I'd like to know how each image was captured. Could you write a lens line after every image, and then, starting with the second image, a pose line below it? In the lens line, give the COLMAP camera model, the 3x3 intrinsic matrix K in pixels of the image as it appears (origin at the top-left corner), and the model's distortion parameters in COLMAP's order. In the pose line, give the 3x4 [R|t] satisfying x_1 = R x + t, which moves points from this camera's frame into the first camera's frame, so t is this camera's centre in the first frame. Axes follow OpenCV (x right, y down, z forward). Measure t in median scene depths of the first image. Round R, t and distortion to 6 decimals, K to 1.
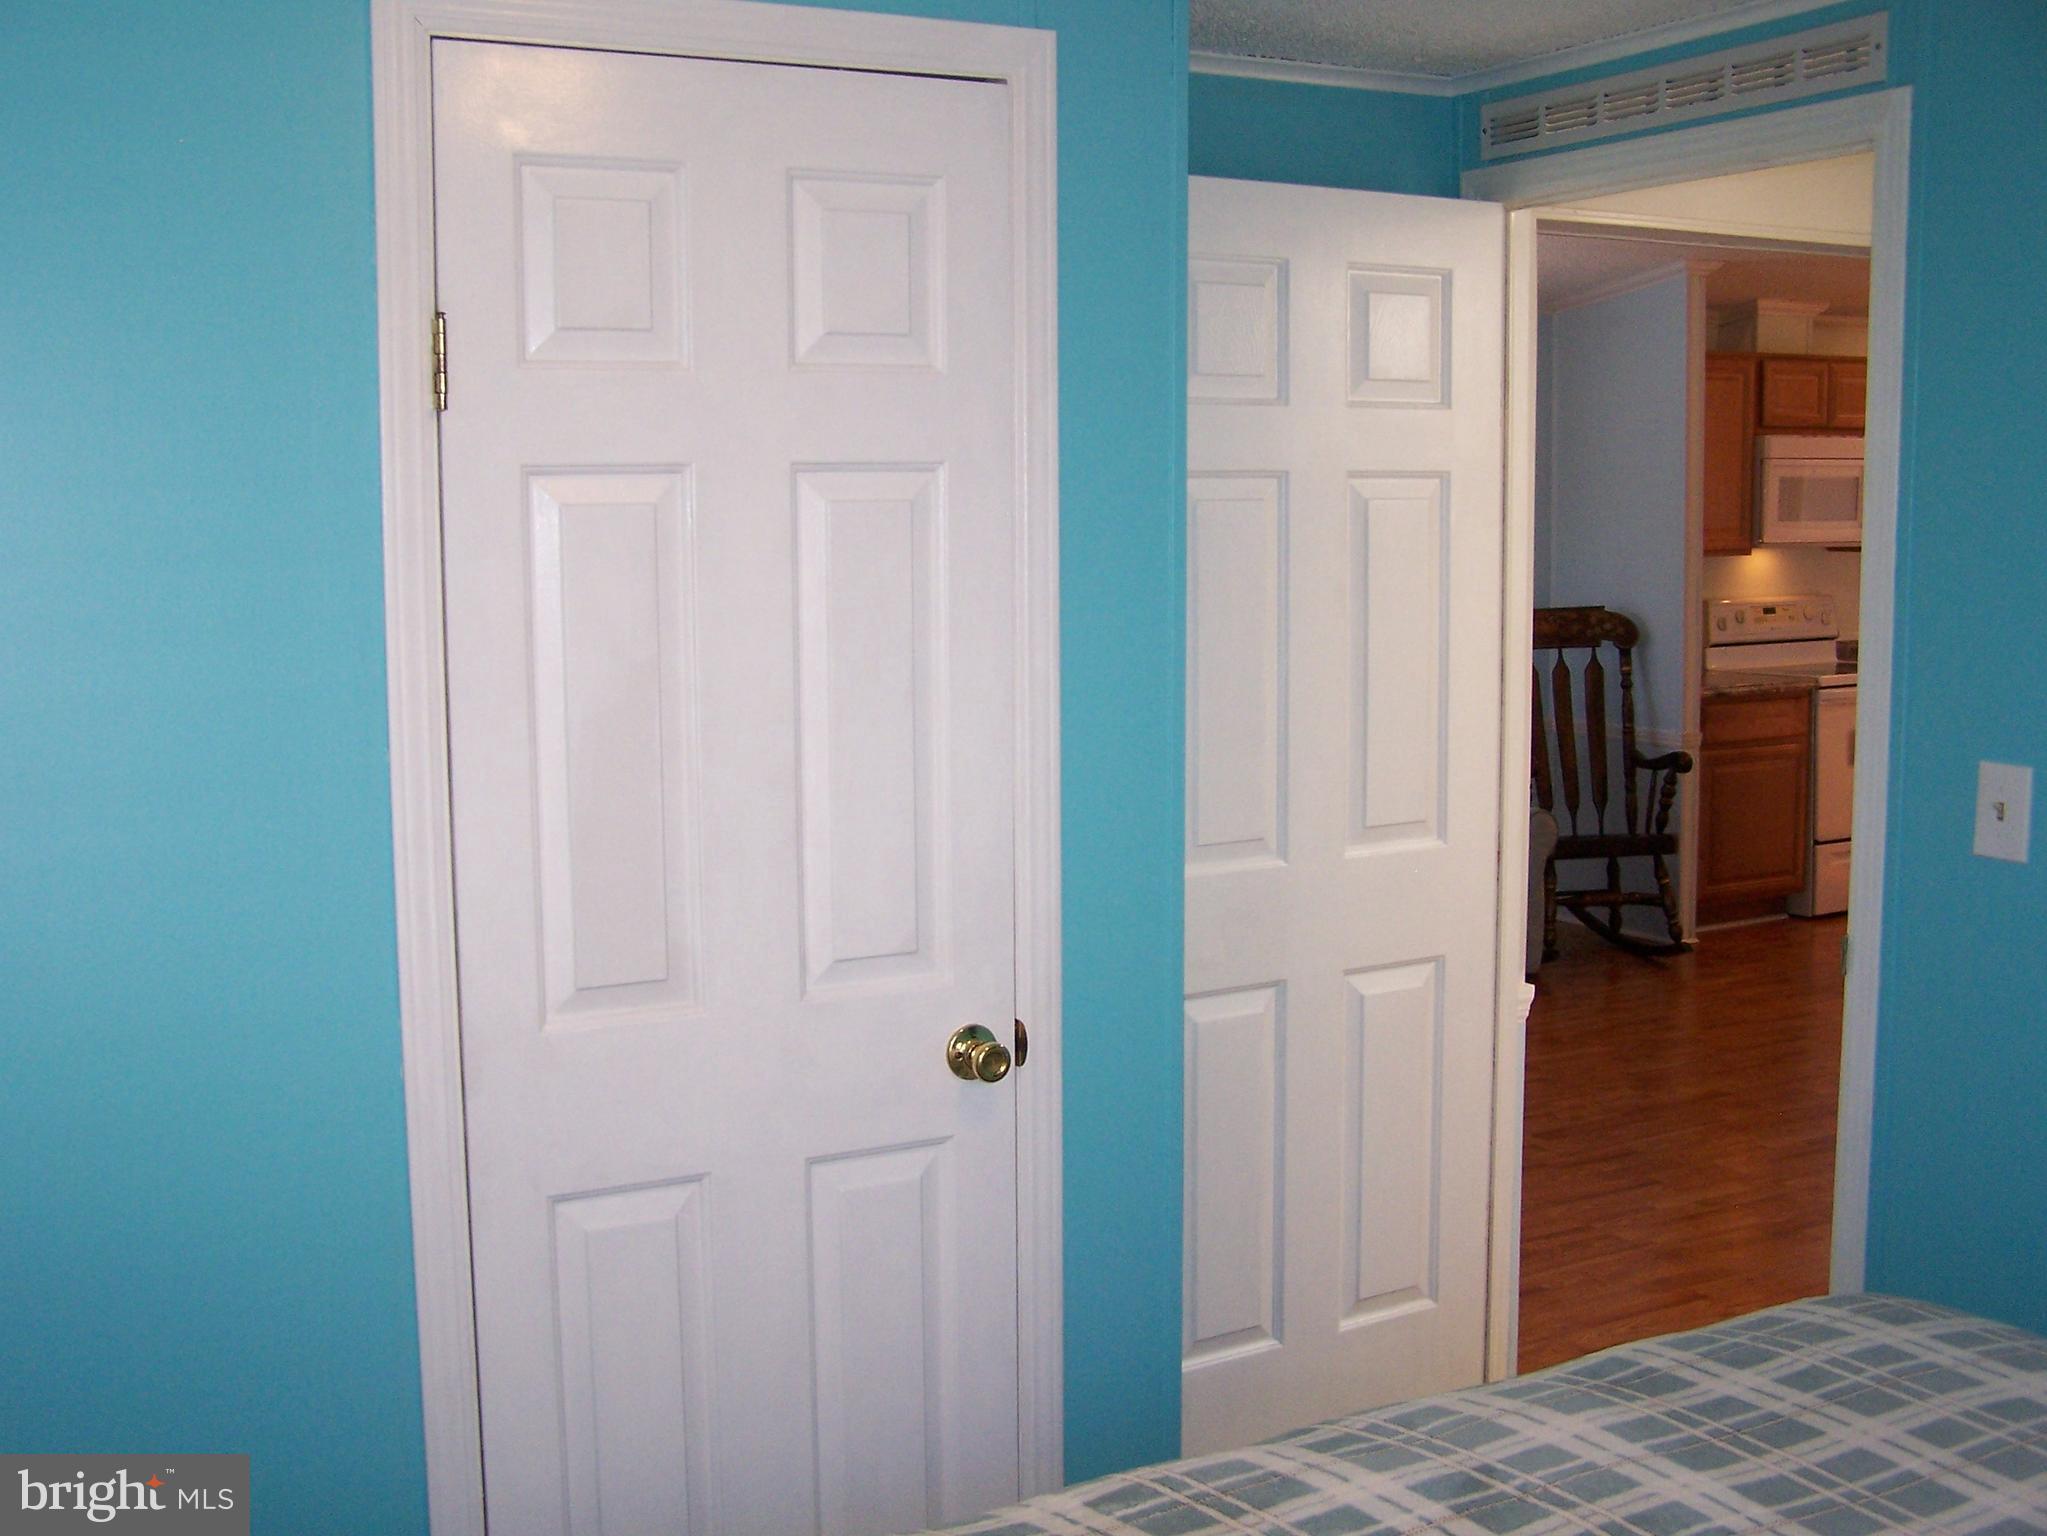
lens RADIAL K [[2330.5, 0, 1020.8], [0, 2330.5, 765.0], [0, 0, 1]] dist [0.002962, -0.501161]
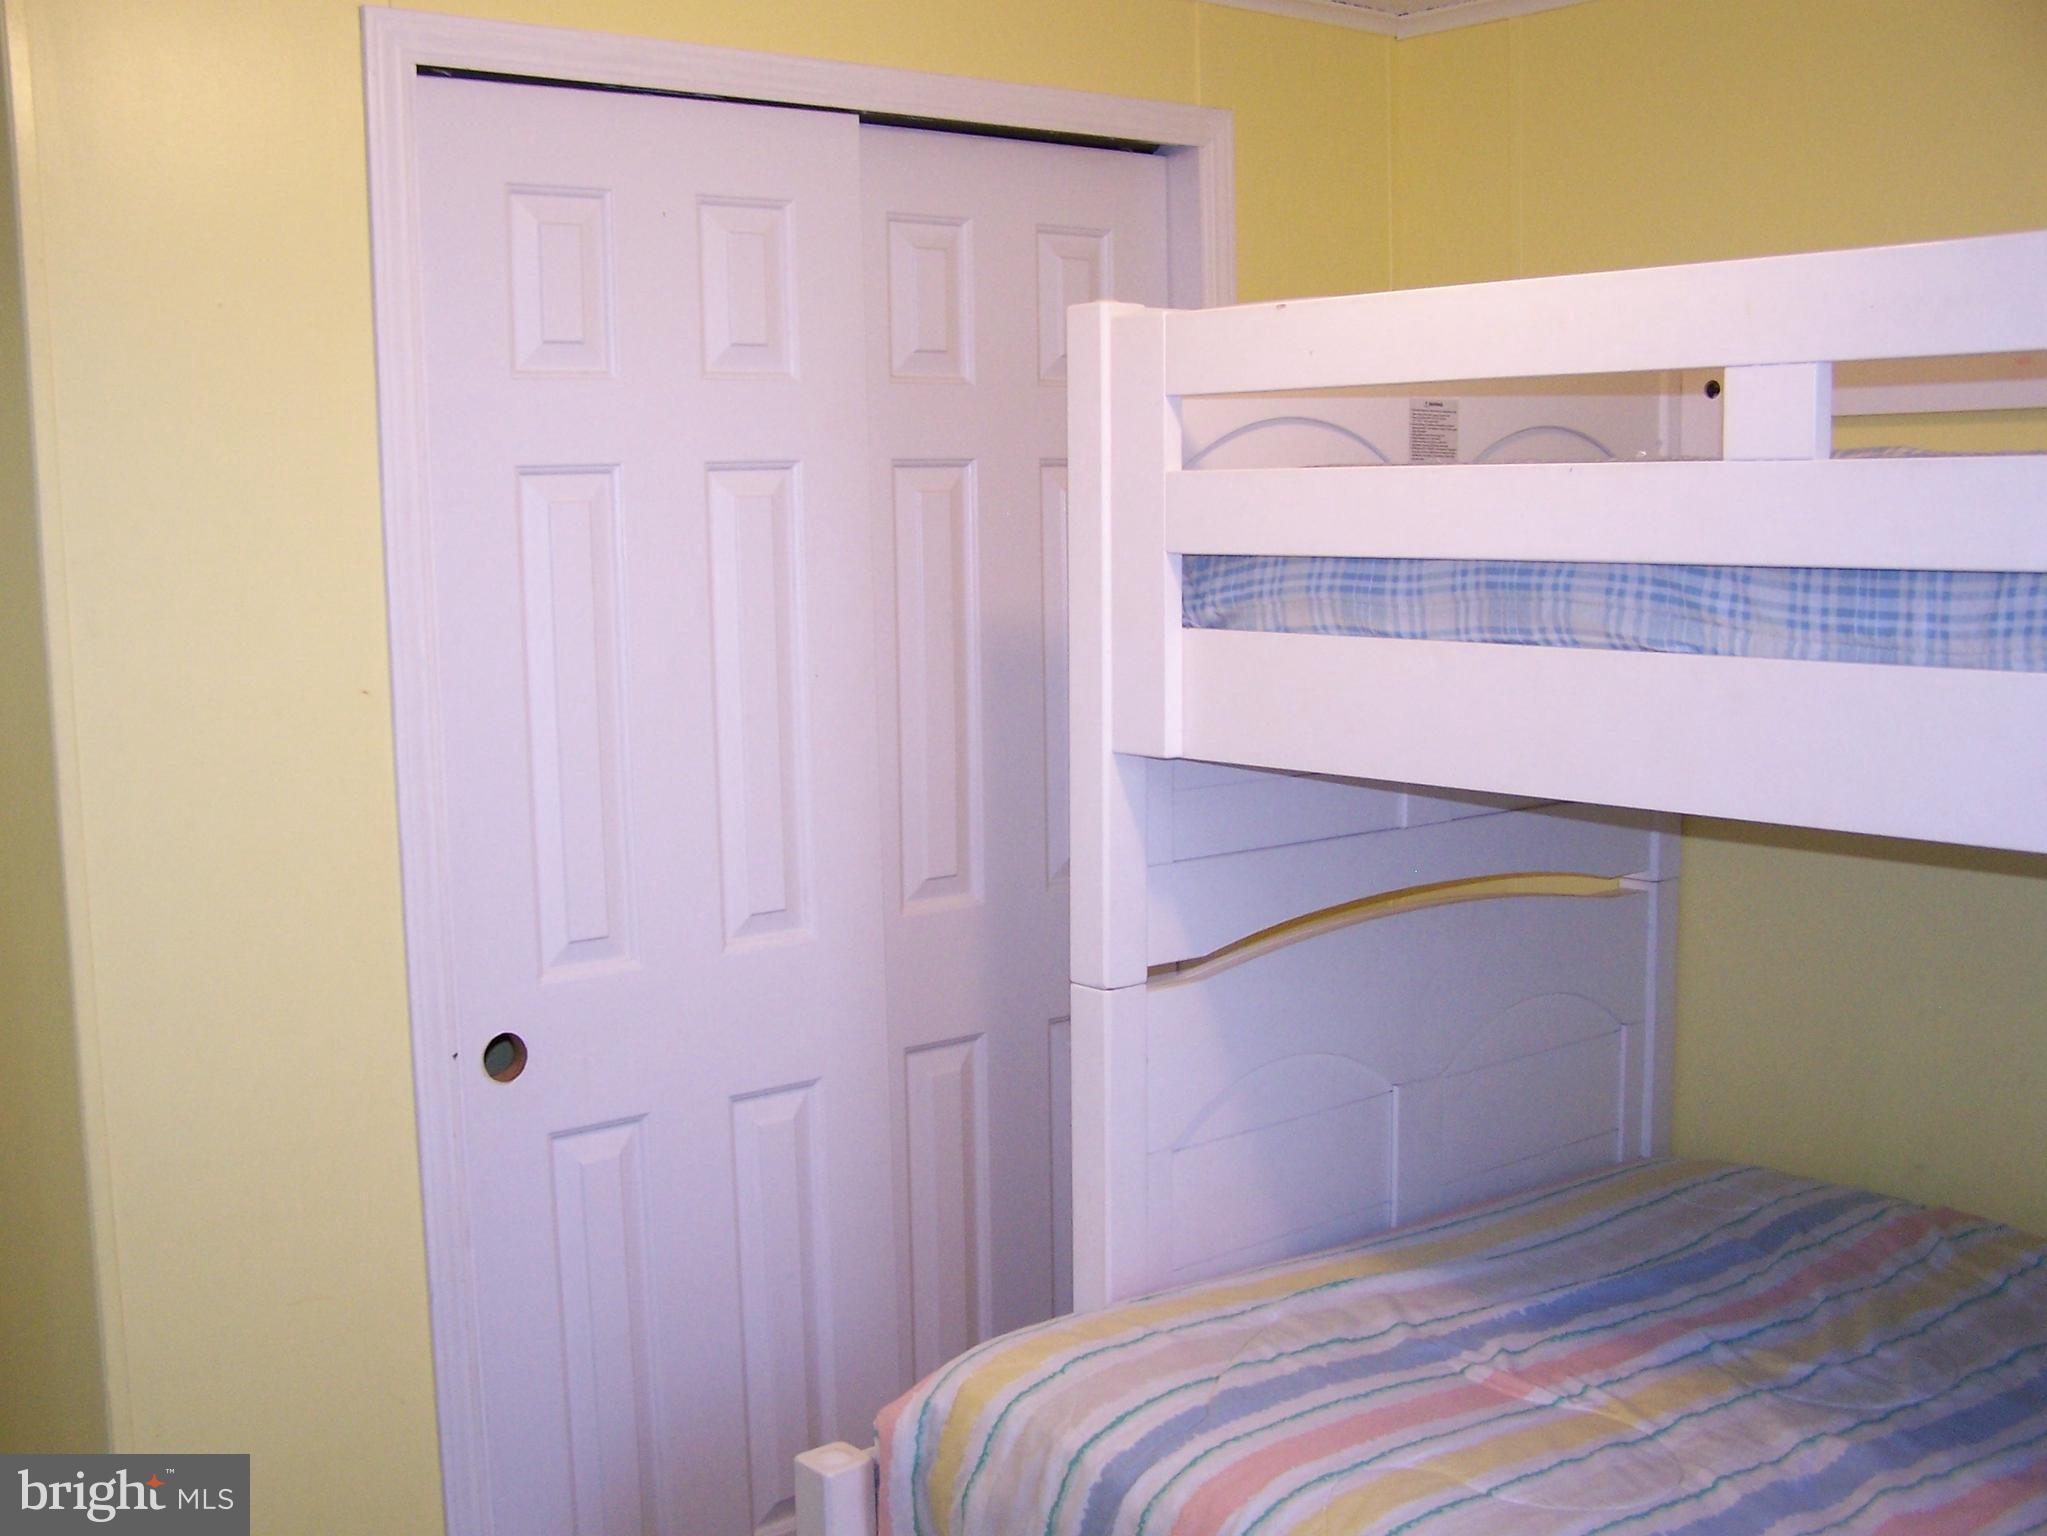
lens RADIAL K [[2338.9, 0, 980.2], [0, 2338.9, 804.7], [0, 0, 1]] dist [-0.203647, 0.365868]
pose [[0.979267, -0.030501, 0.200264, -0.194578], [0.027398, 0.999458, 0.018250, 0.014691], [-0.200712, -0.012385, 0.979572, -0.097602]]
